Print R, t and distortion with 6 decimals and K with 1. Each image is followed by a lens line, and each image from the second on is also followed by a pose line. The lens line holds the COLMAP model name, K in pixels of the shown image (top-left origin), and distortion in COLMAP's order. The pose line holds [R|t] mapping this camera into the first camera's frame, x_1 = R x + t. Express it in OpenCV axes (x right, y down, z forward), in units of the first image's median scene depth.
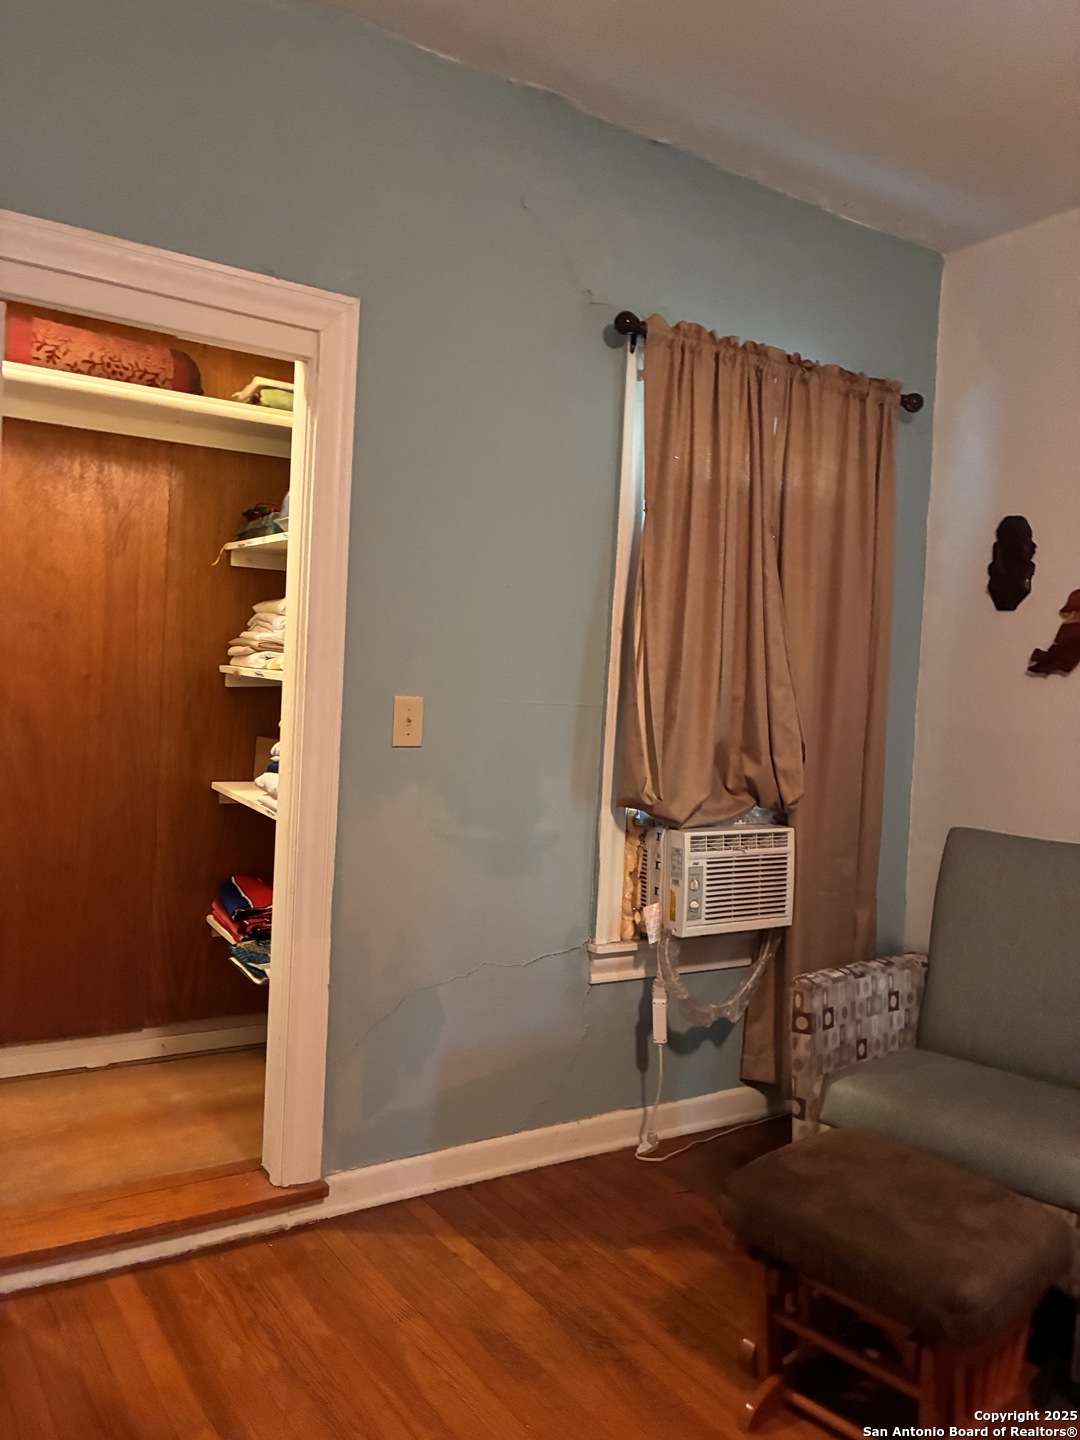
lens RADIAL K [[1089.4, 0, 541.2], [0, 1089.4, 715.9], [0, 0, 1]] dist [0.027046, -0.045741]
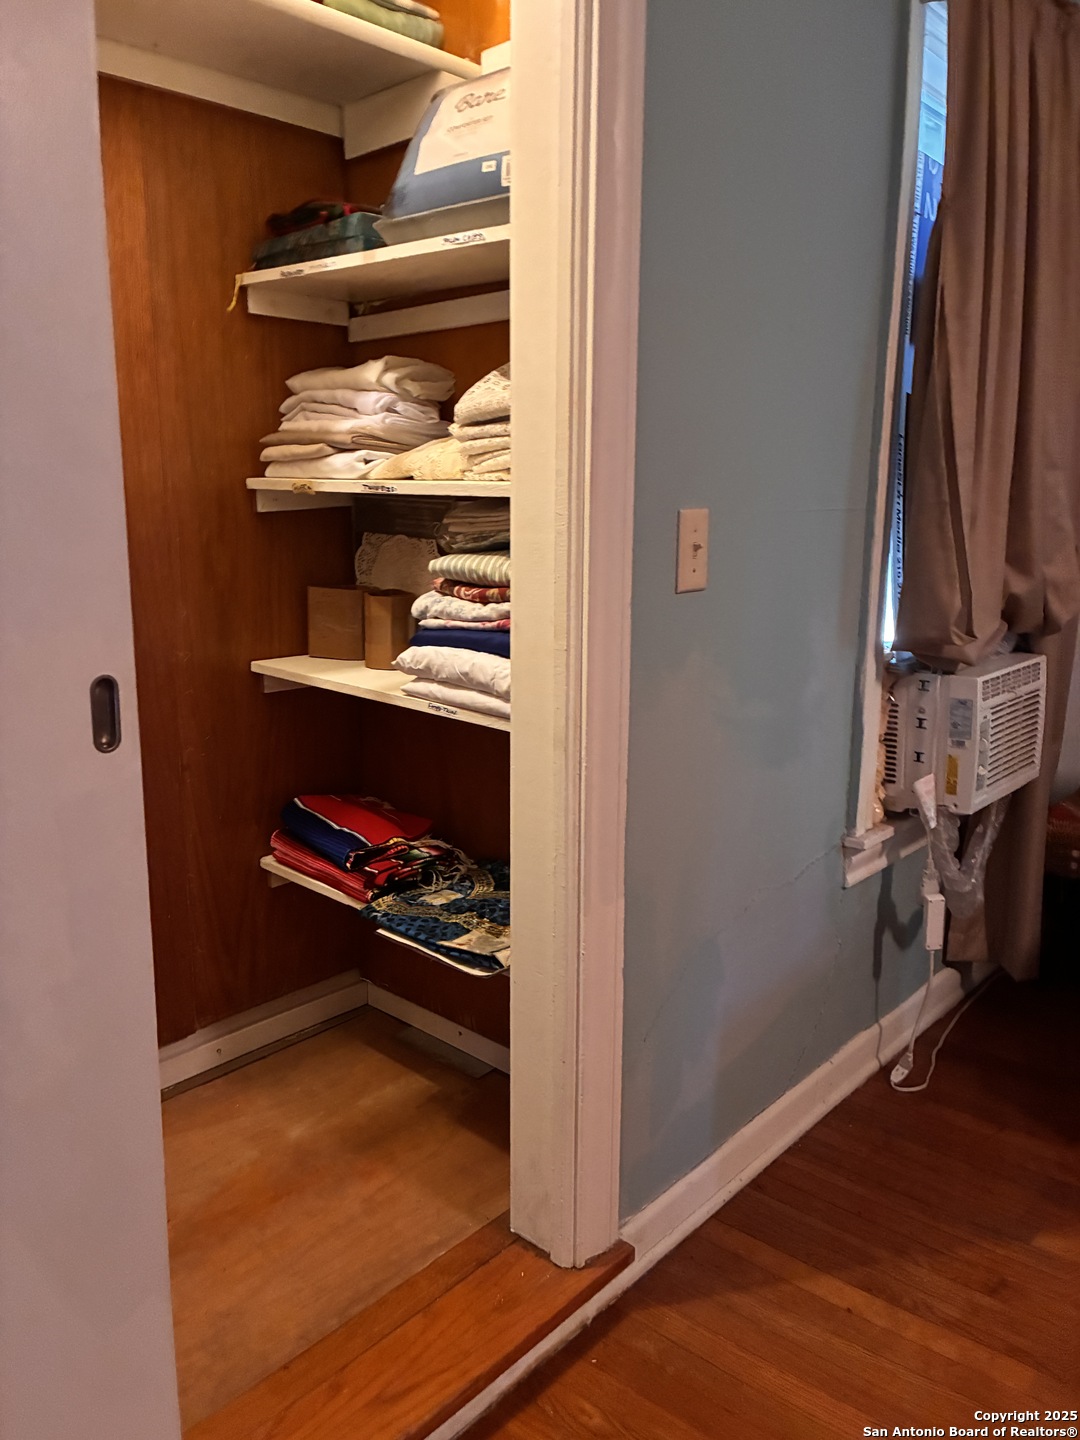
lens RADIAL K [[1089.4, 0, 534.8], [0, 1089.4, 713.4], [0, 0, 1]] dist [0.027046, -0.045741]
pose [[0.962605, -0.100125, 0.251728, -0.330906], [0.055659, 0.982466, 0.177939, -0.016751], [-0.265130, -0.157274, 0.951300, 0.357274]]
